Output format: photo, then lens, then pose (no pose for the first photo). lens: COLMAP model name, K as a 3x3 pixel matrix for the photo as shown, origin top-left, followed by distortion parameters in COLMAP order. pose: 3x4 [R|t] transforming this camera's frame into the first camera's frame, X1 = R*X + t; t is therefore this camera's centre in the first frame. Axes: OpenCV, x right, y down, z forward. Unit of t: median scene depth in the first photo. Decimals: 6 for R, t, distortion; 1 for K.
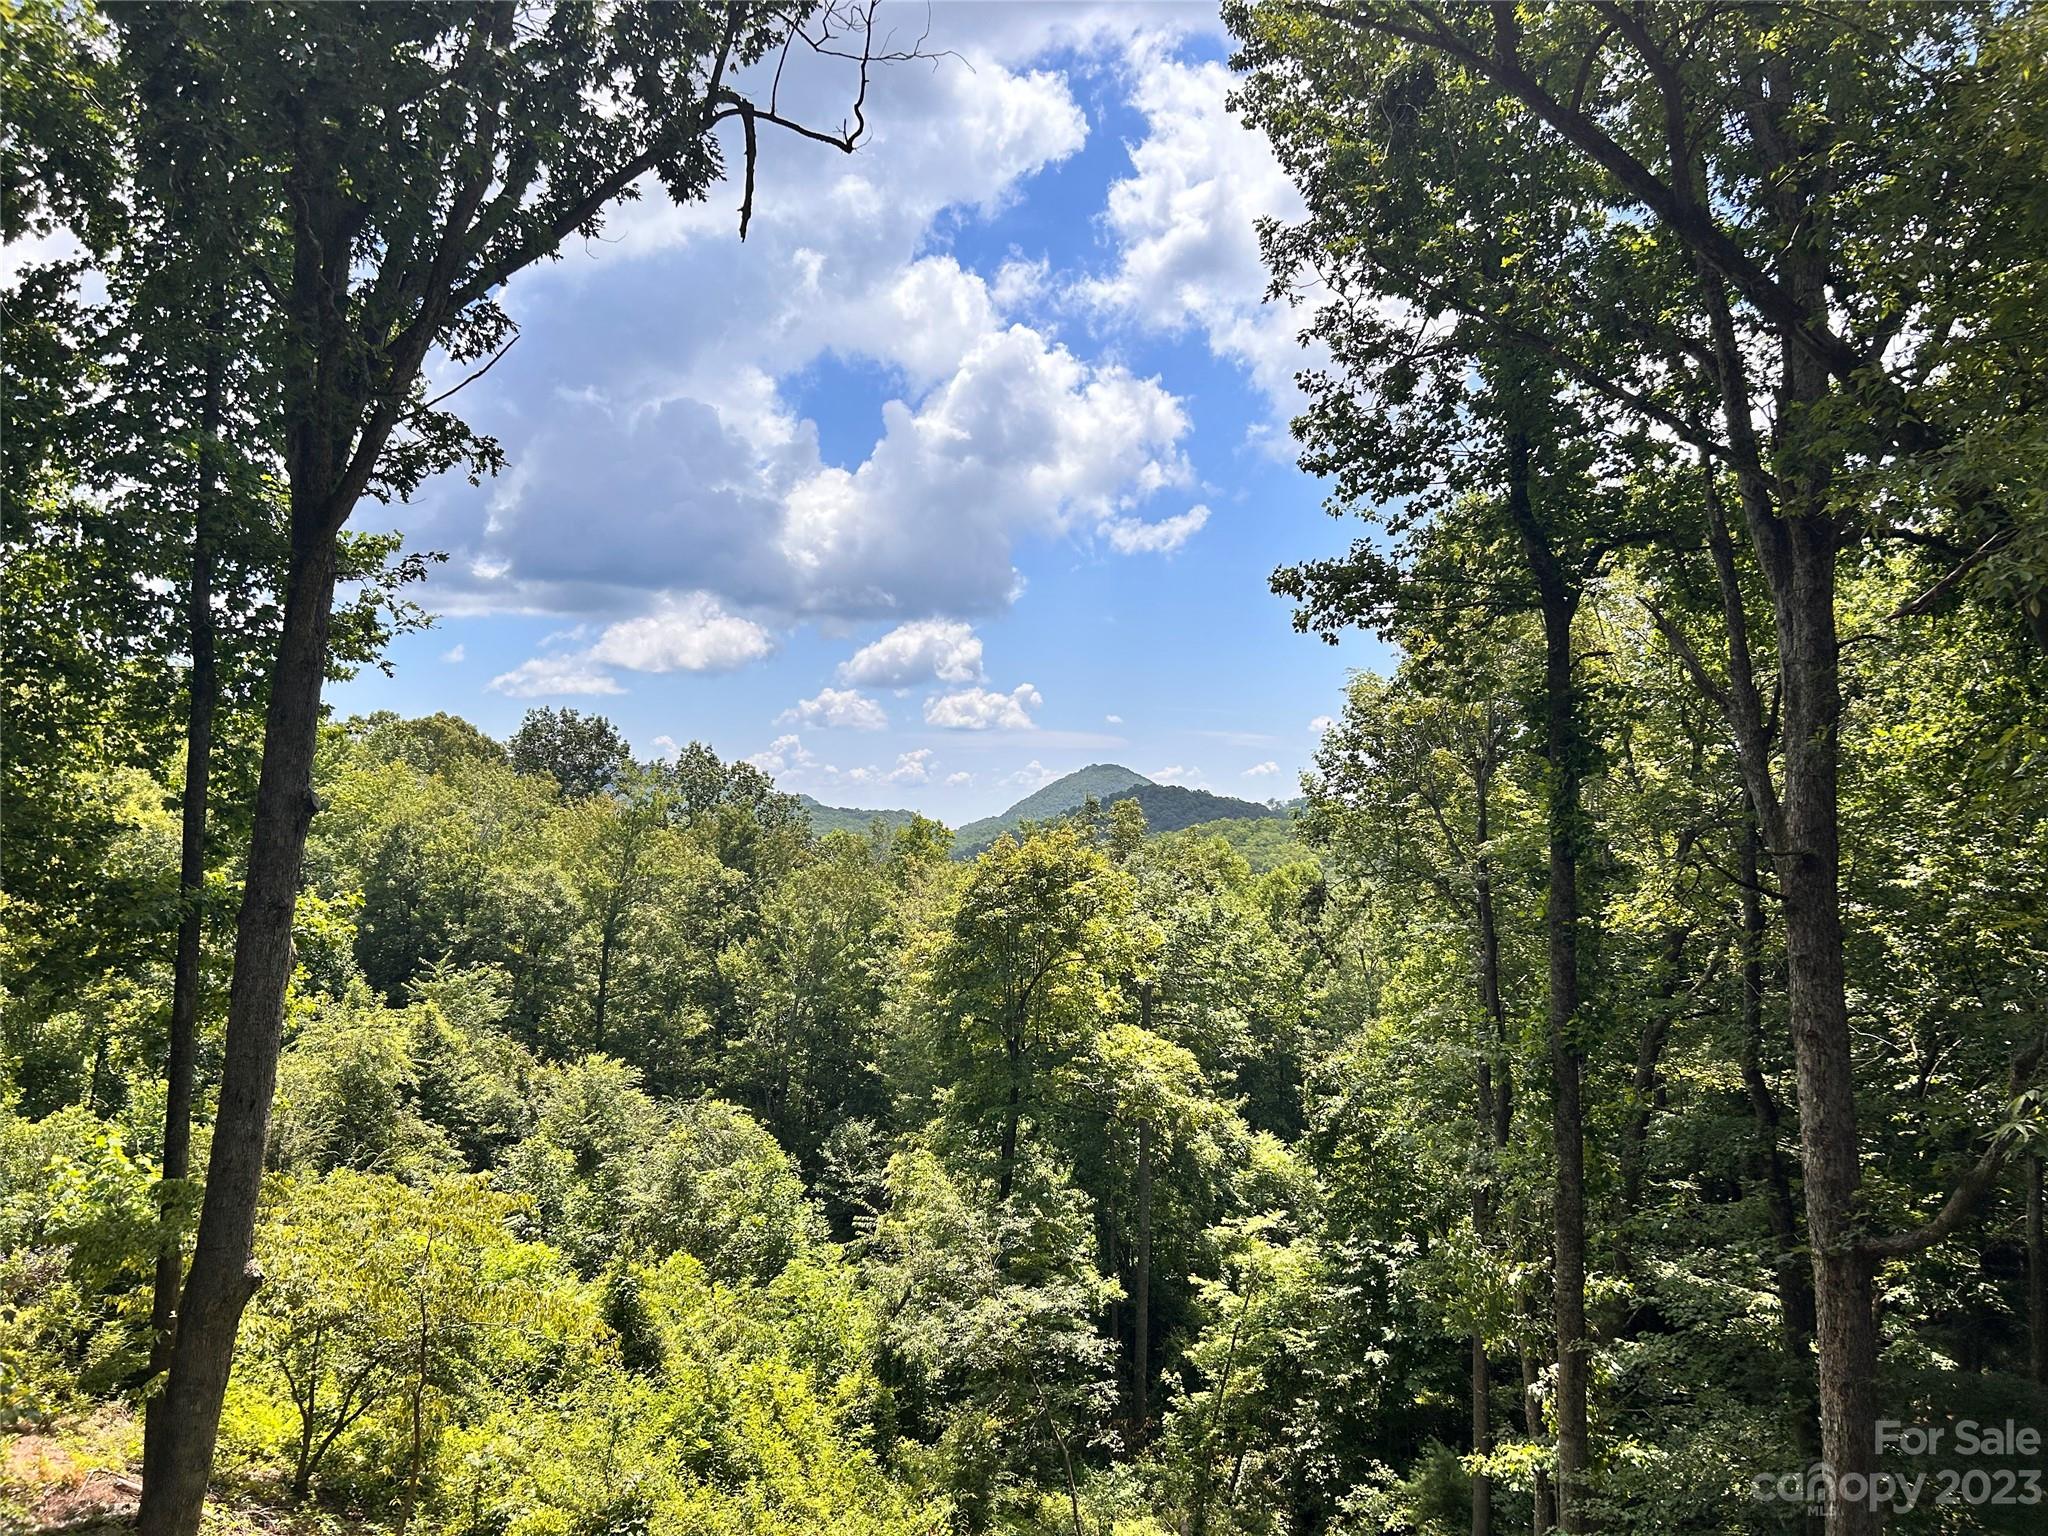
lens RADIAL K [[1552.6, 0, 1033.3], [0, 1552.6, 740.2], [0, 0, 1]] dist [0.075354, -0.003356]
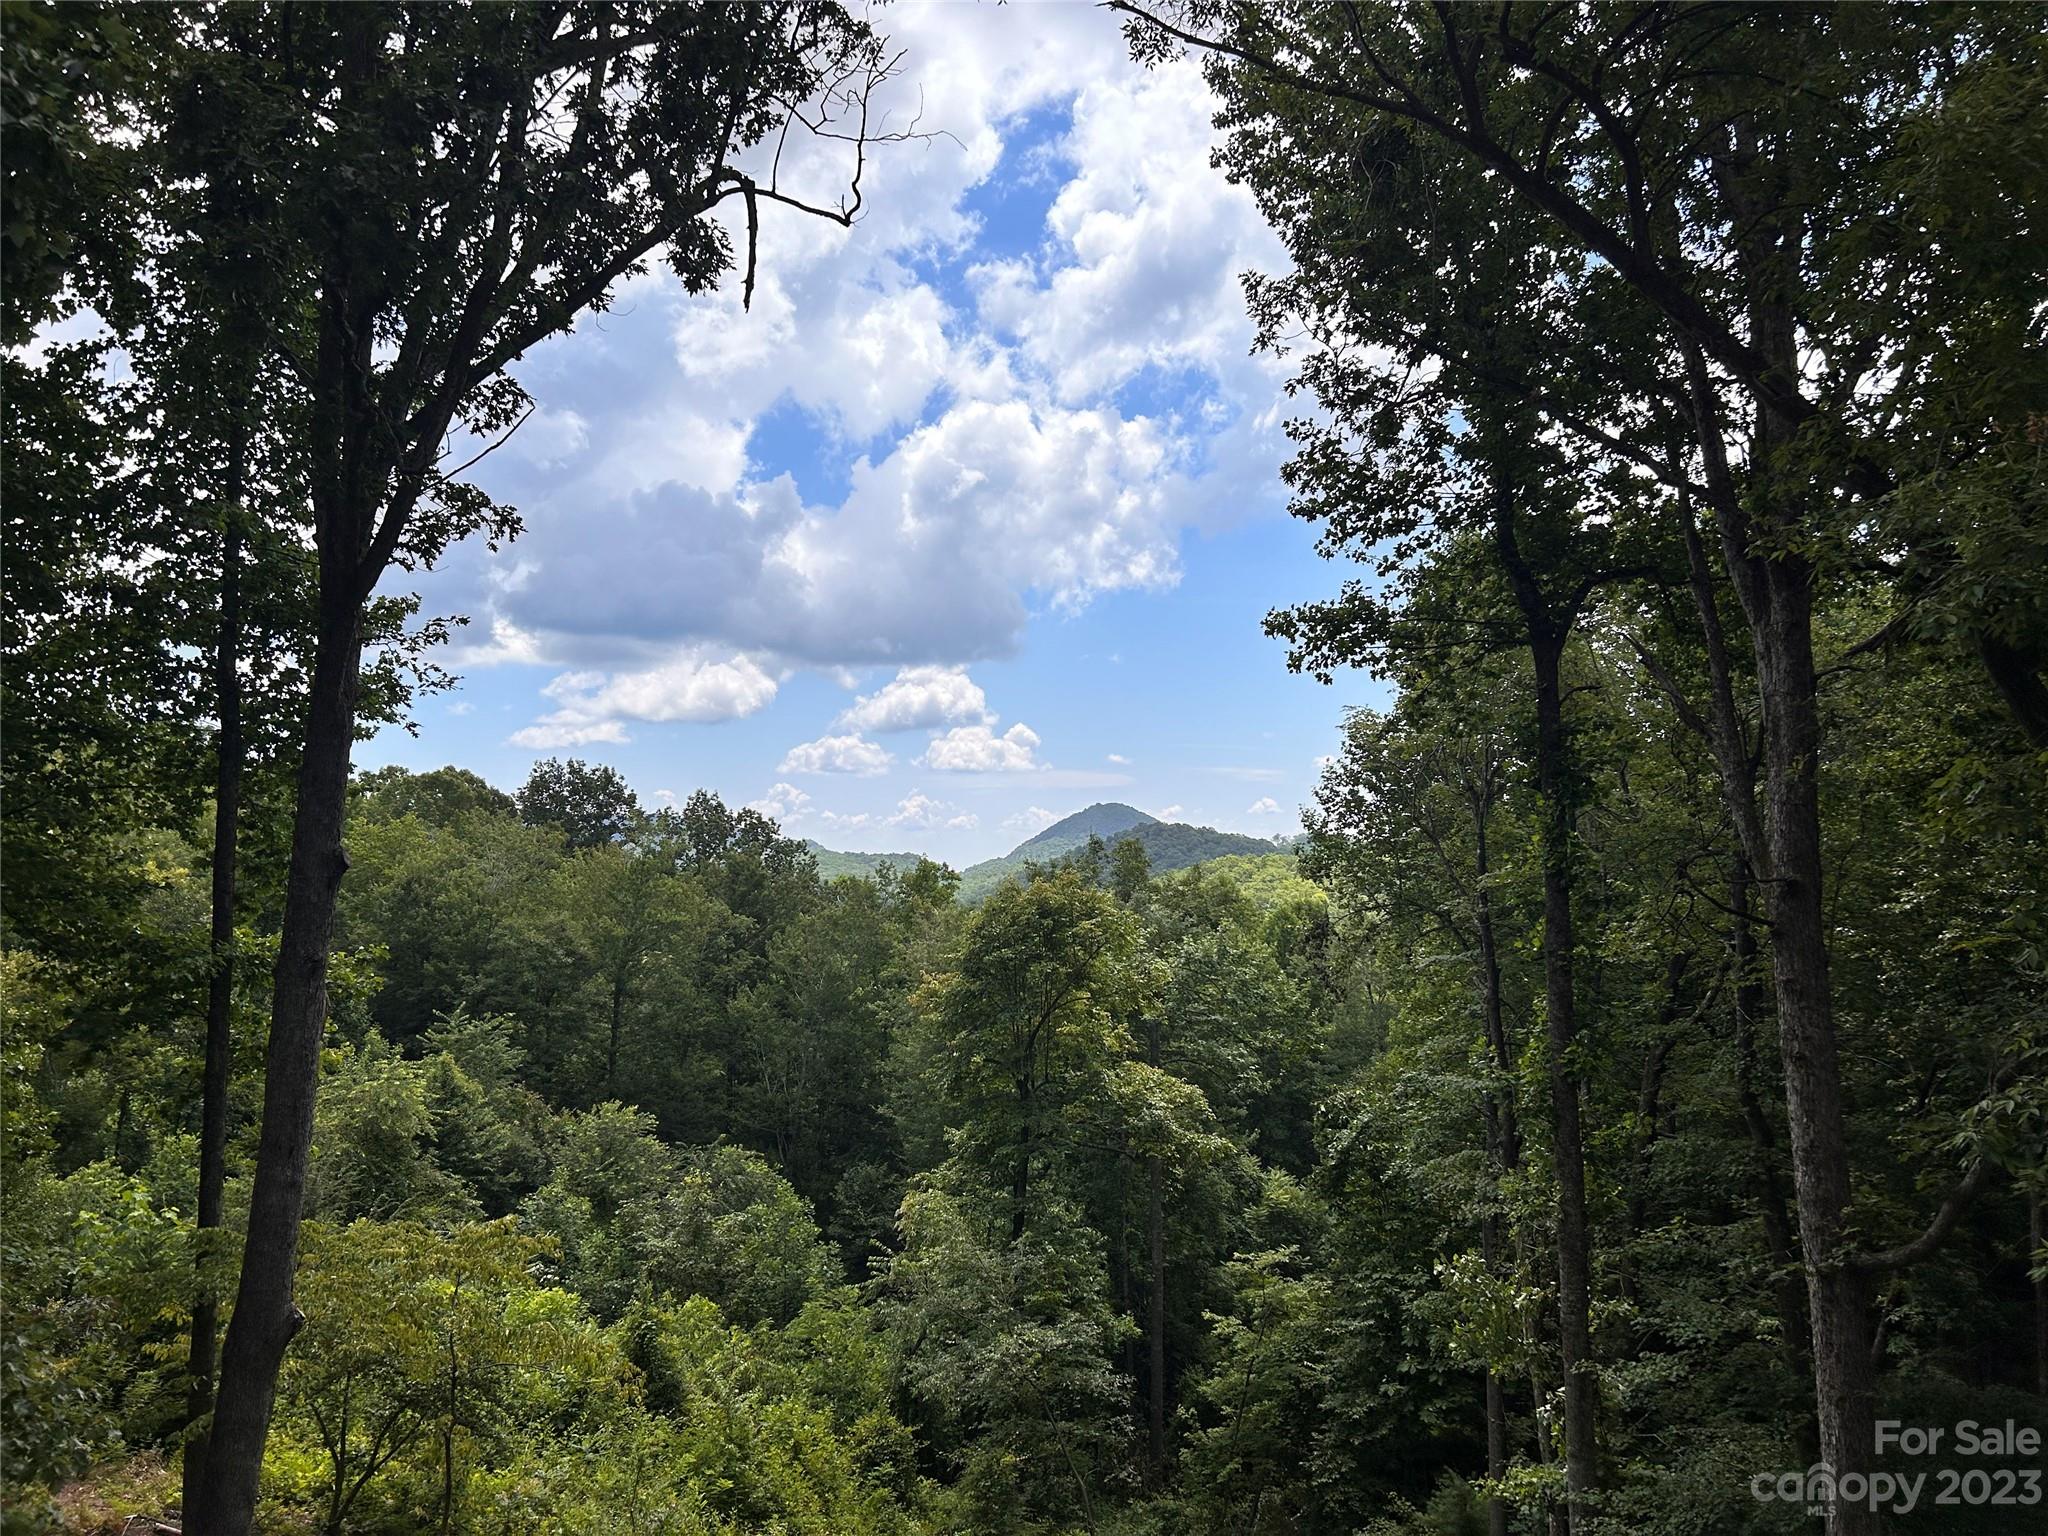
lens RADIAL K [[1554.0, 0, 1024.0], [0, 1554.0, 768.0], [0, 0, 1]] dist [0.080741, 0.001594]
pose [[0.999752, -0.020715, -0.008227, 0.000768], [0.020647, 0.999753, -0.008168, -0.001738], [0.008395, 0.007996, 0.999933, -0.022464]]
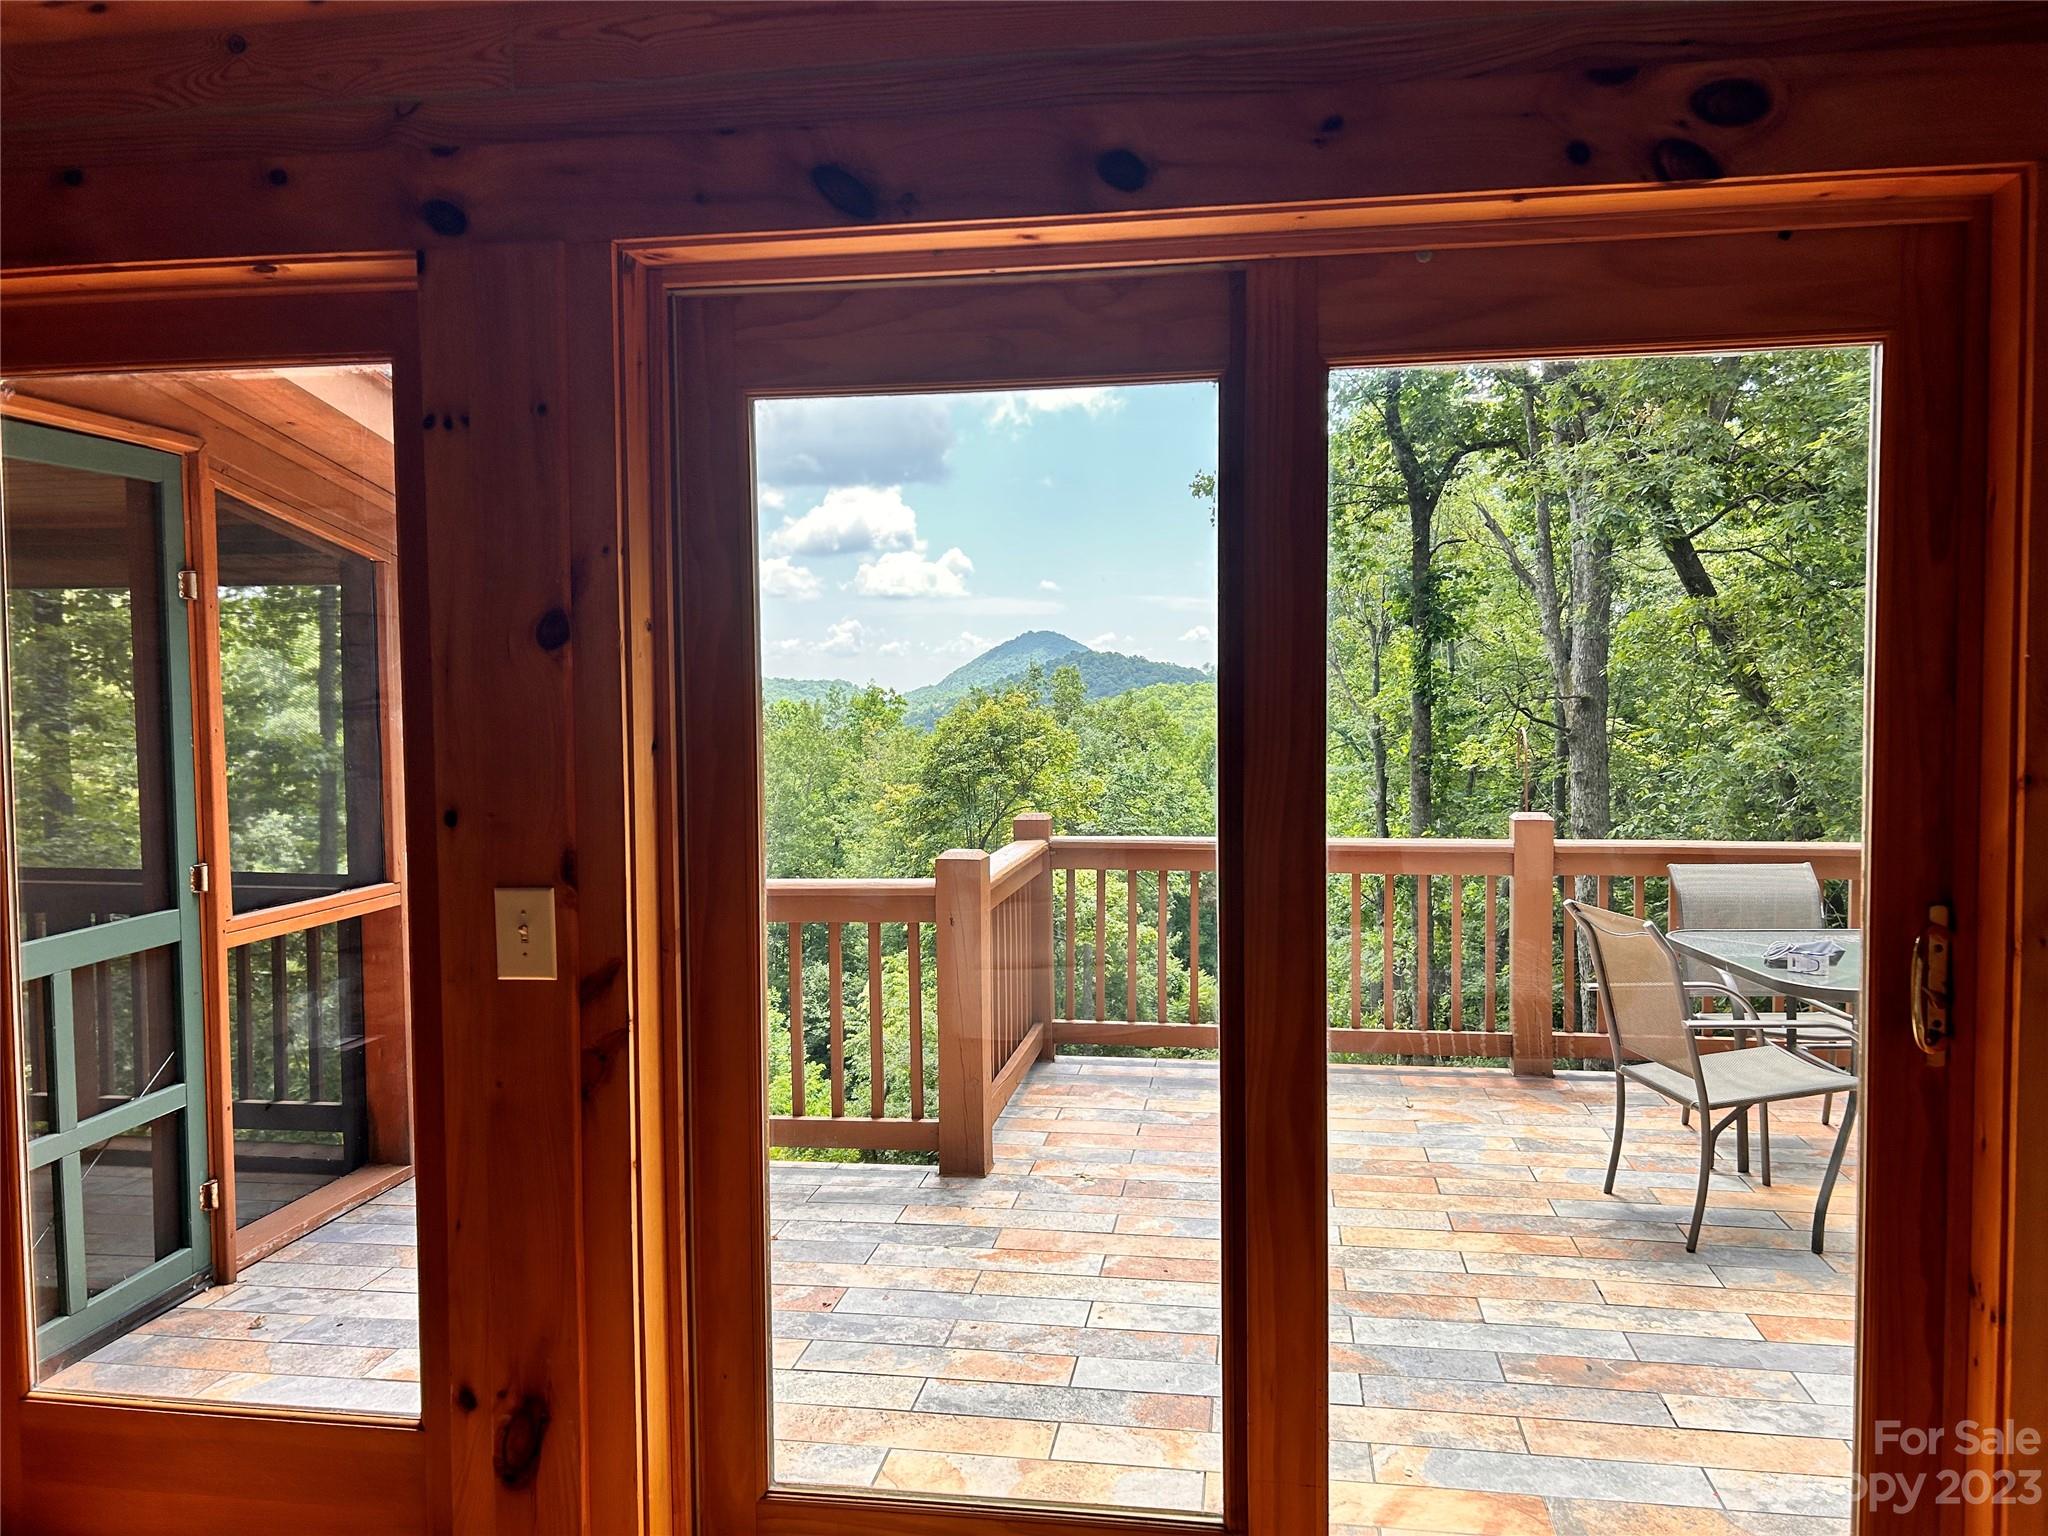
lens RADIAL K [[1554.0, 0, 1024.0], [0, 1554.0, 768.0], [0, 0, 1]] dist [0.080741, 0.001594]
pose [[0.999287, -0.016888, 0.033758, -0.020934], [0.013327, 0.994585, 0.103073, -0.007642], [-0.035316, -0.102549, 0.994101, -0.203597]]
